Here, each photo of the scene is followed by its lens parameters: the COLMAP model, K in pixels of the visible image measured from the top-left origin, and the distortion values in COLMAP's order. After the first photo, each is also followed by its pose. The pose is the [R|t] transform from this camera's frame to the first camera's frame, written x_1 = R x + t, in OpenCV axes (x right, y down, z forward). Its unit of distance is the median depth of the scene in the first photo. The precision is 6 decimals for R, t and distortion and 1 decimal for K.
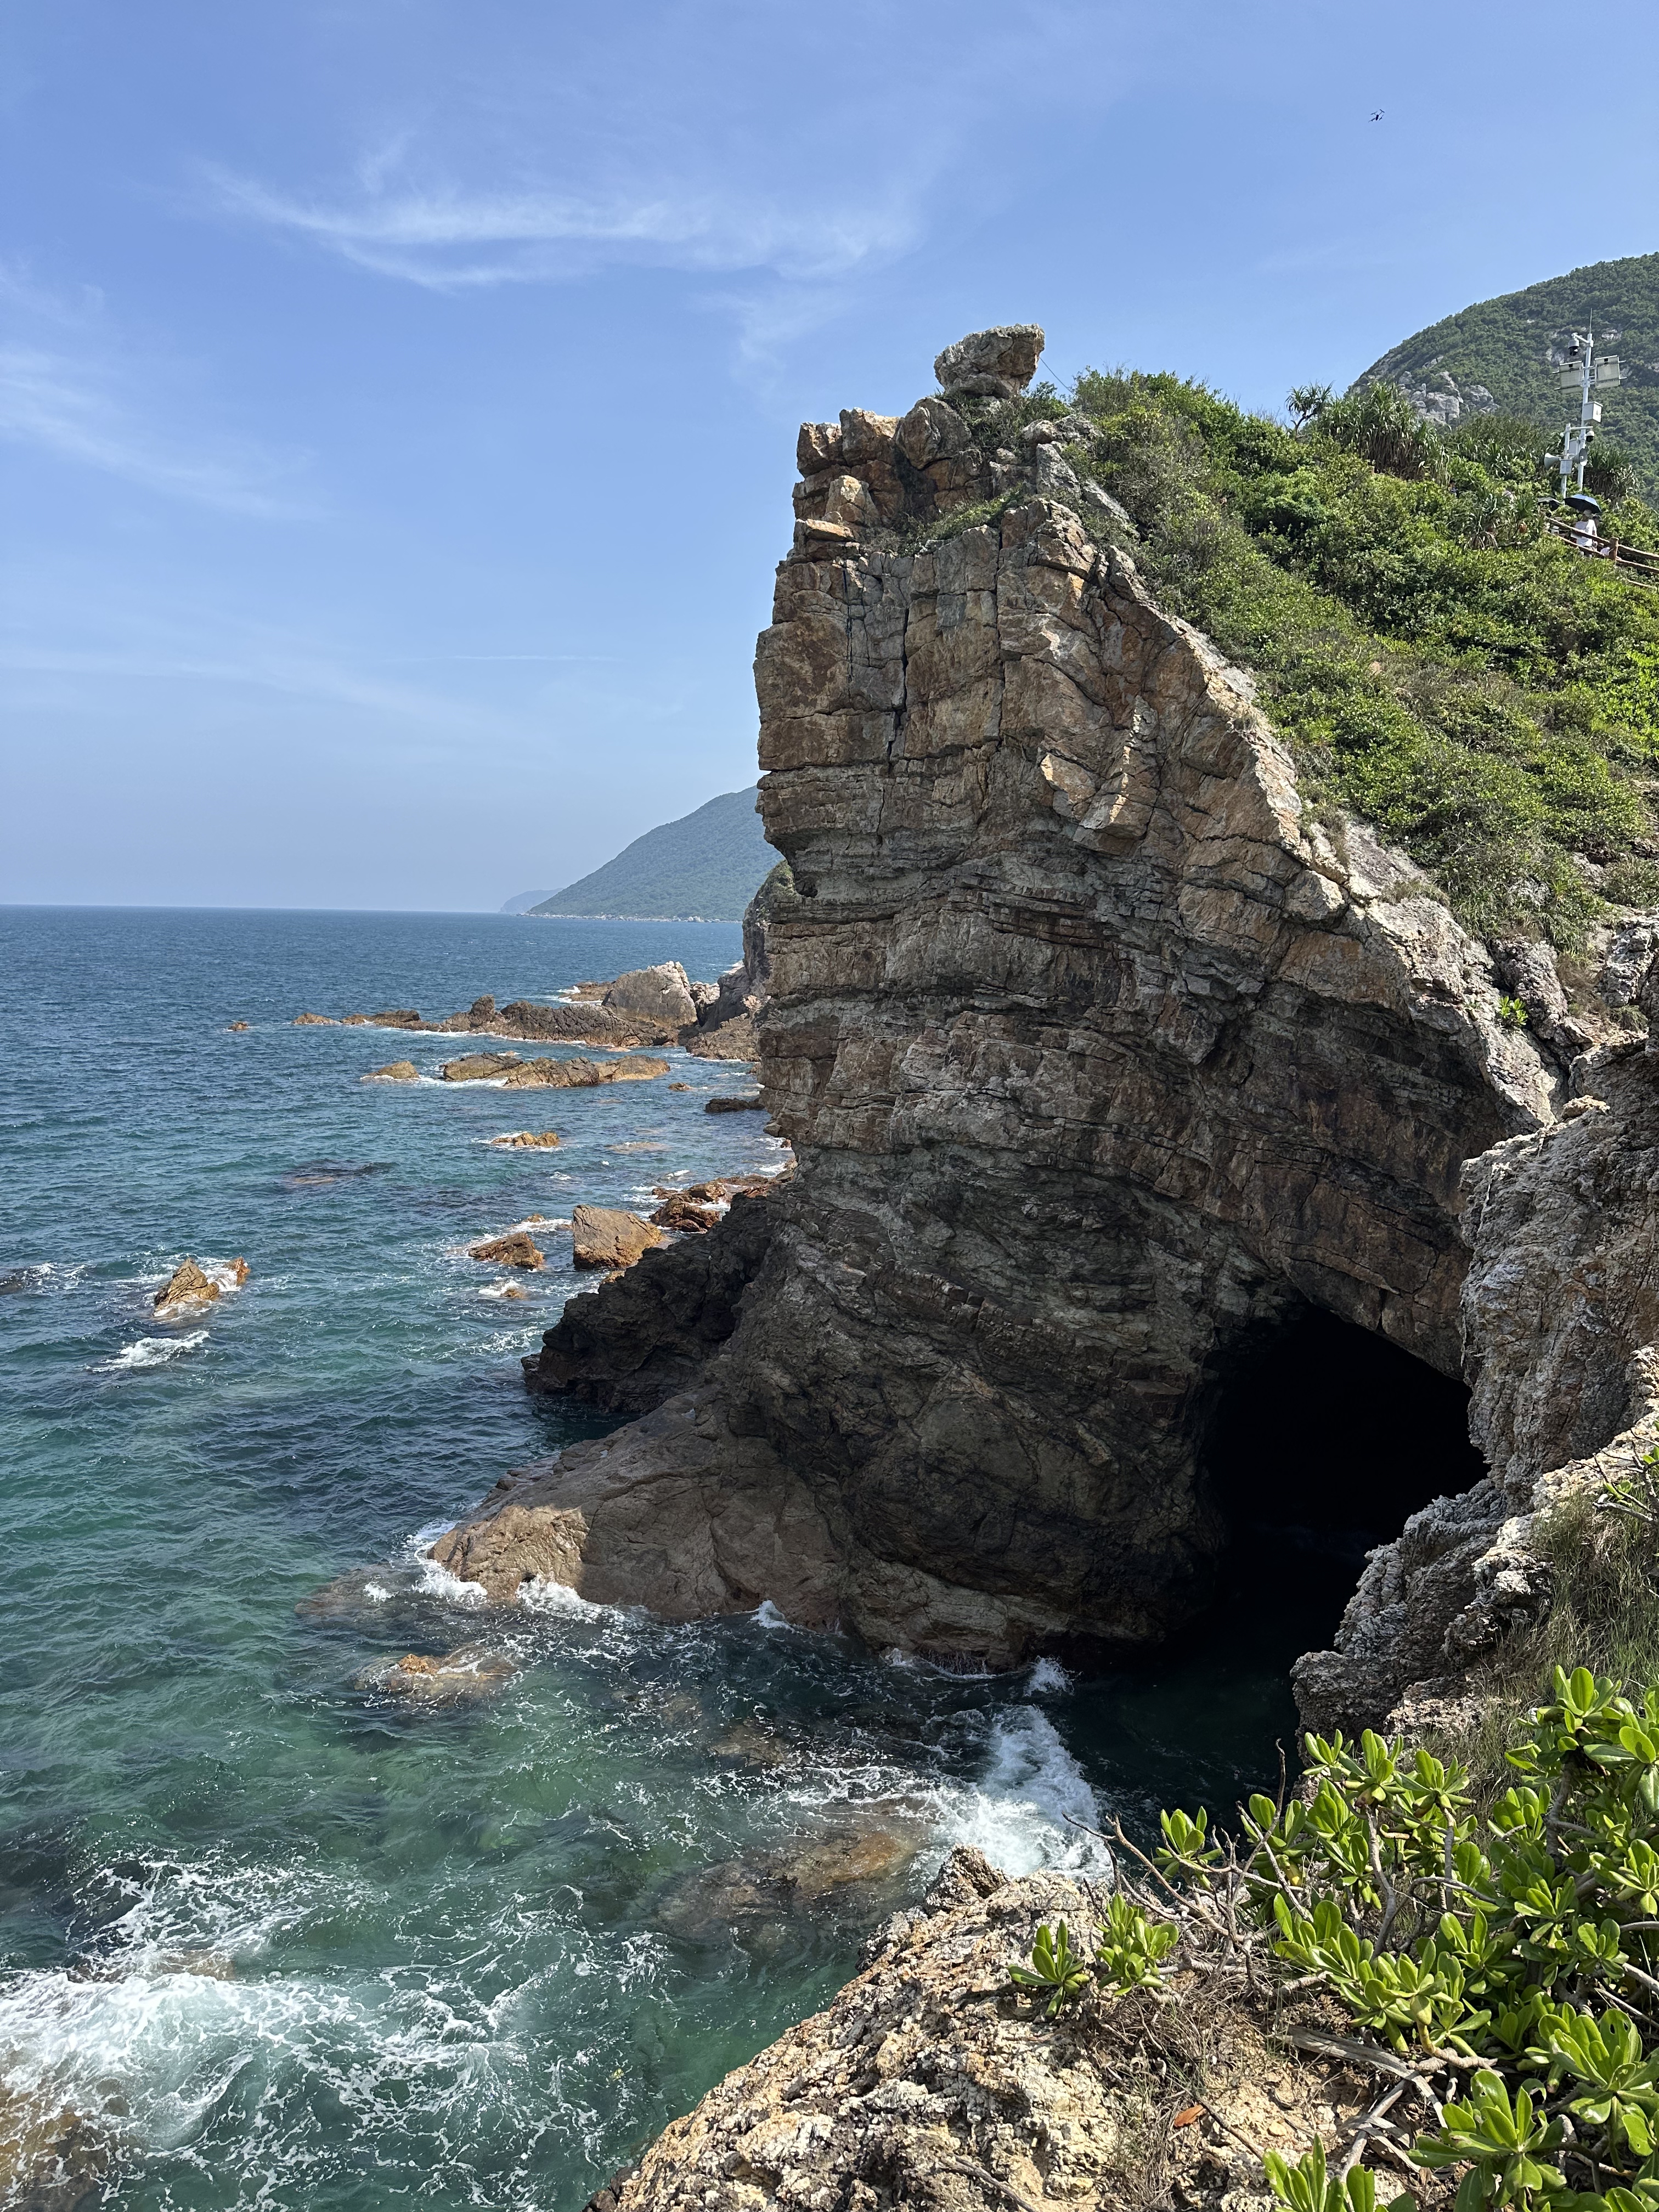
lens RADIAL K [[1545.9, 0, 825.1], [0, 1545.9, 1111.0], [0, 0, 1]] dist [0.187073, -0.391452]
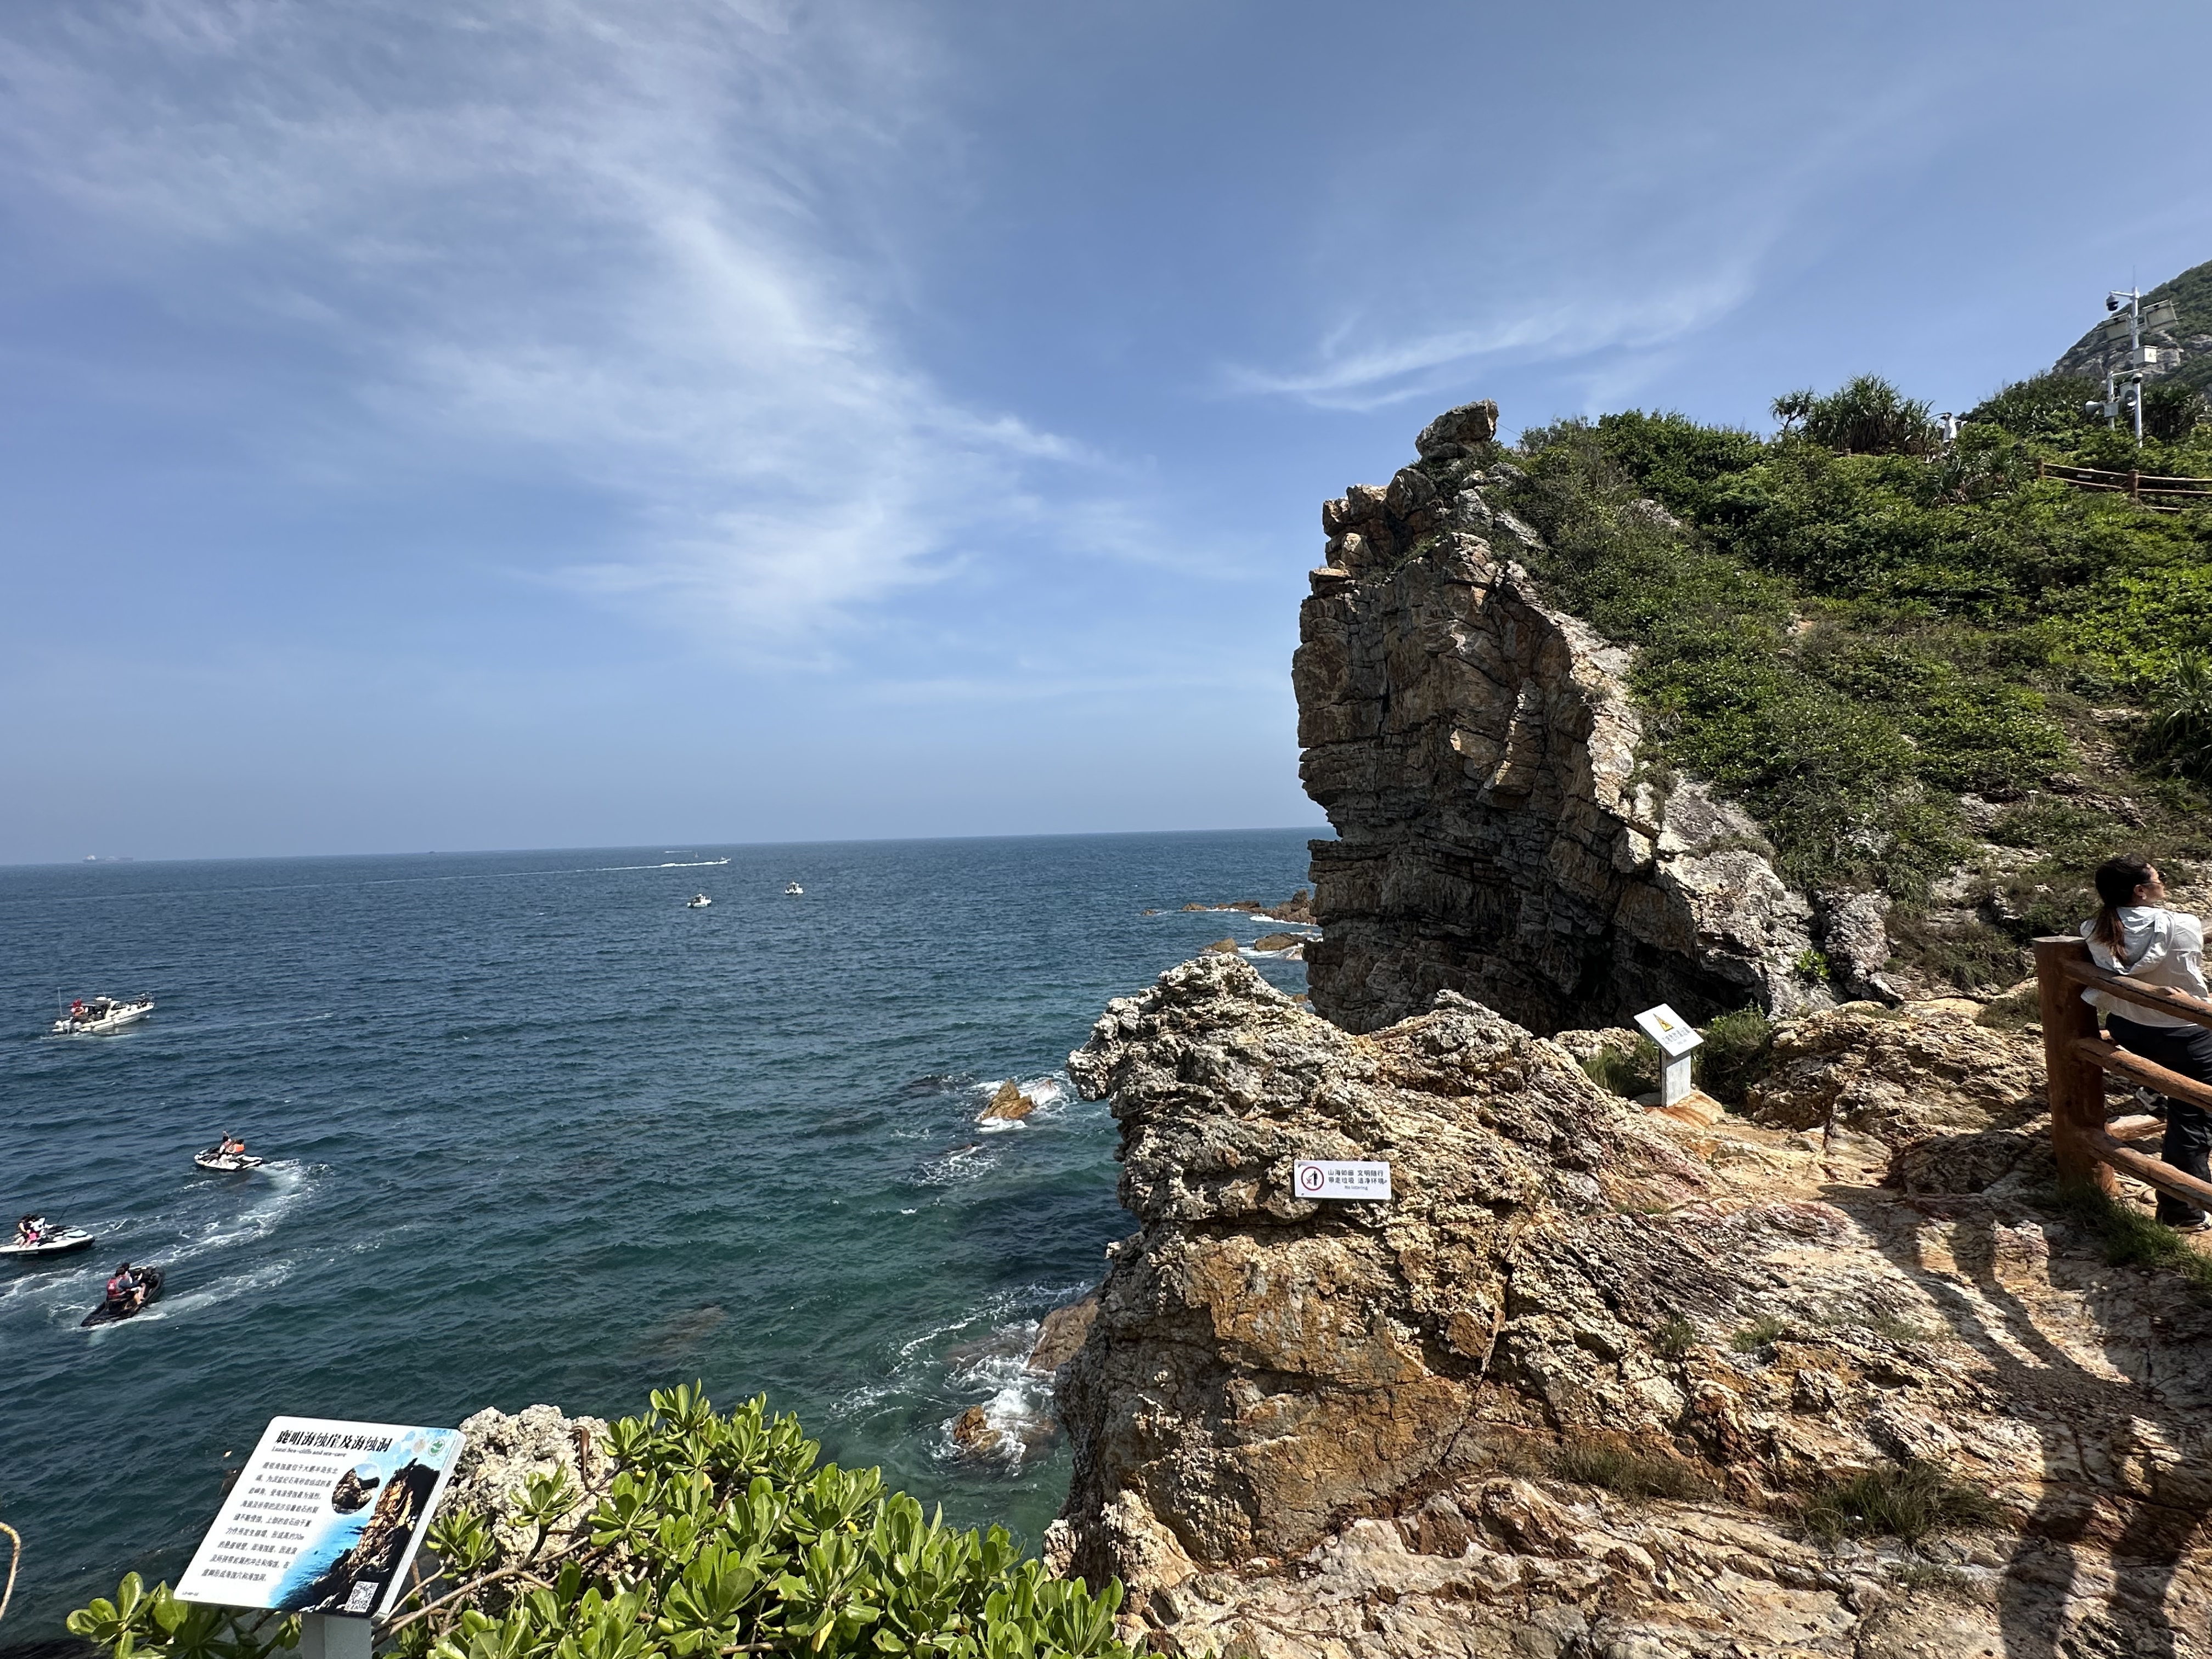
lens RADIAL K [[1070.6, 0, 1103.0], [0, 1070.6, 835.0], [0, 0, 1]] dist [0.000611, 0.000539]
pose [[0.901838, -0.036276, -0.430548, 0.246932], [-0.014381, 0.993397, -0.113820, -0.046884], [0.431835, 0.108839, 0.895362, 0.139928]]
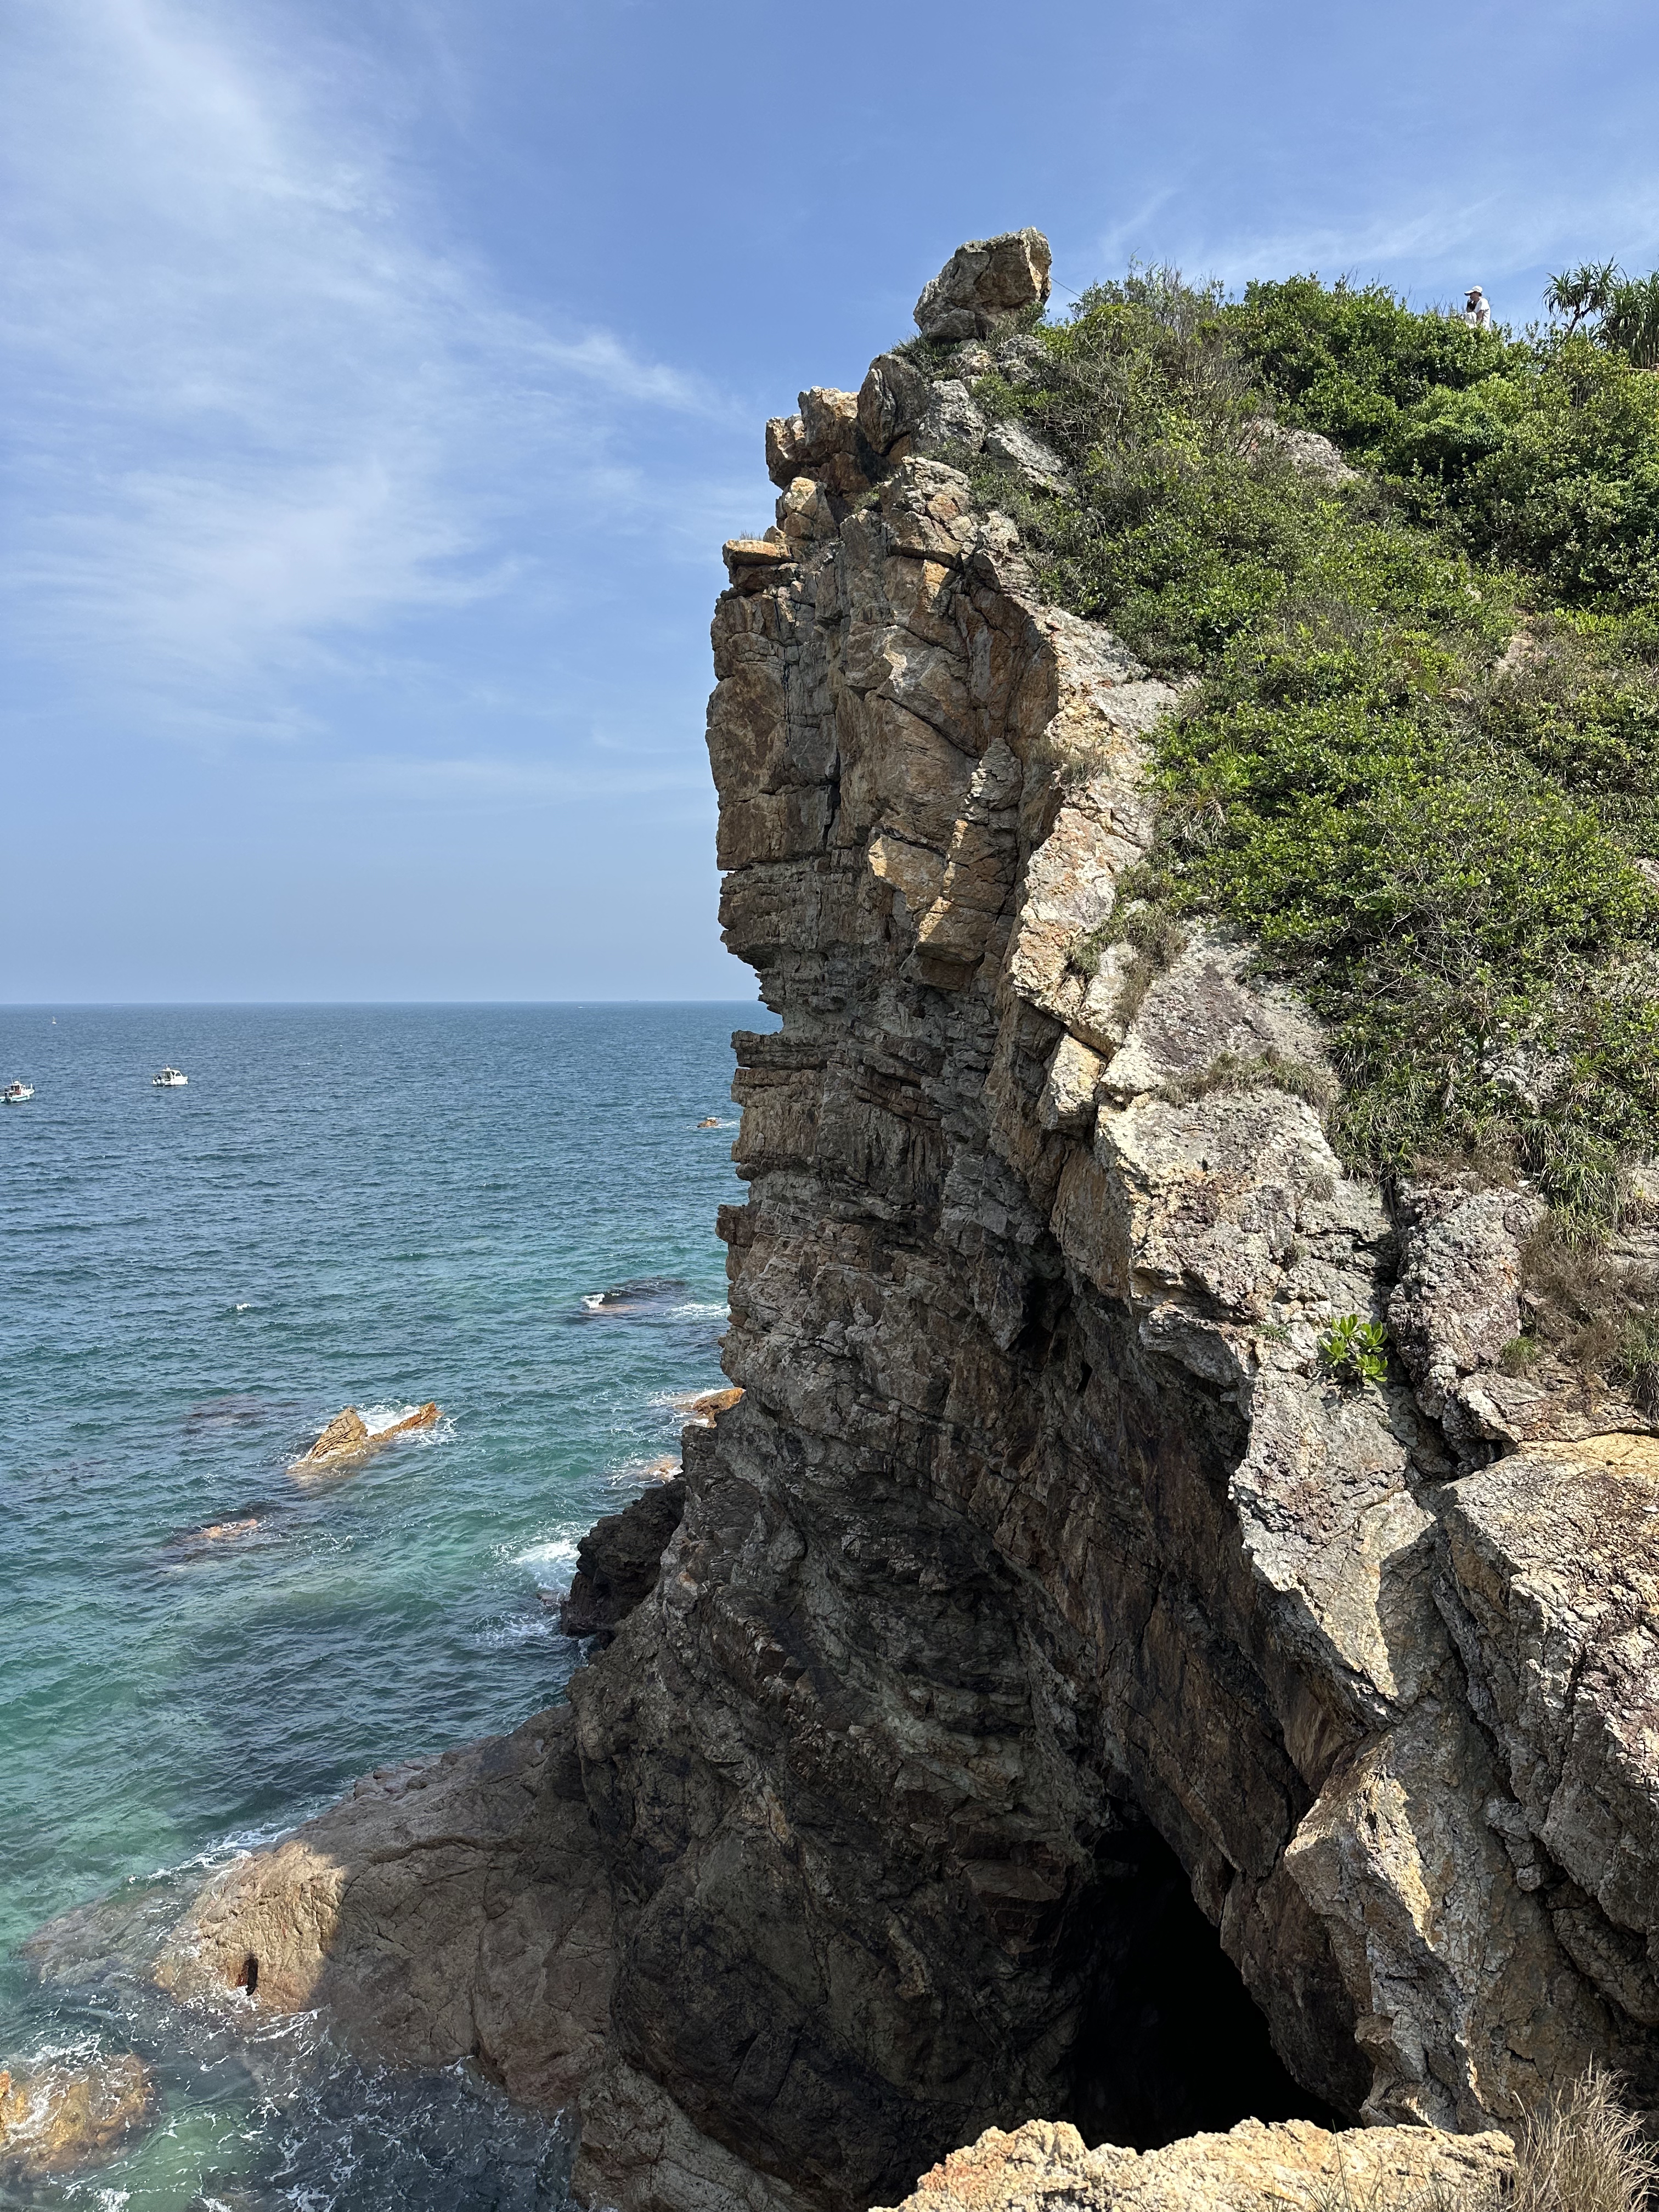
lens RADIAL K [[1541.2, 0, 825.9], [0, 1541.2, 1102.2], [0, 0, 1]] dist [0.157138, -0.287872]
pose [[0.934859, 0.004726, -0.354988, 0.345440], [-0.025117, 0.998286, -0.052857, -0.081977], [0.354129, 0.058330, 0.933376, 0.391305]]
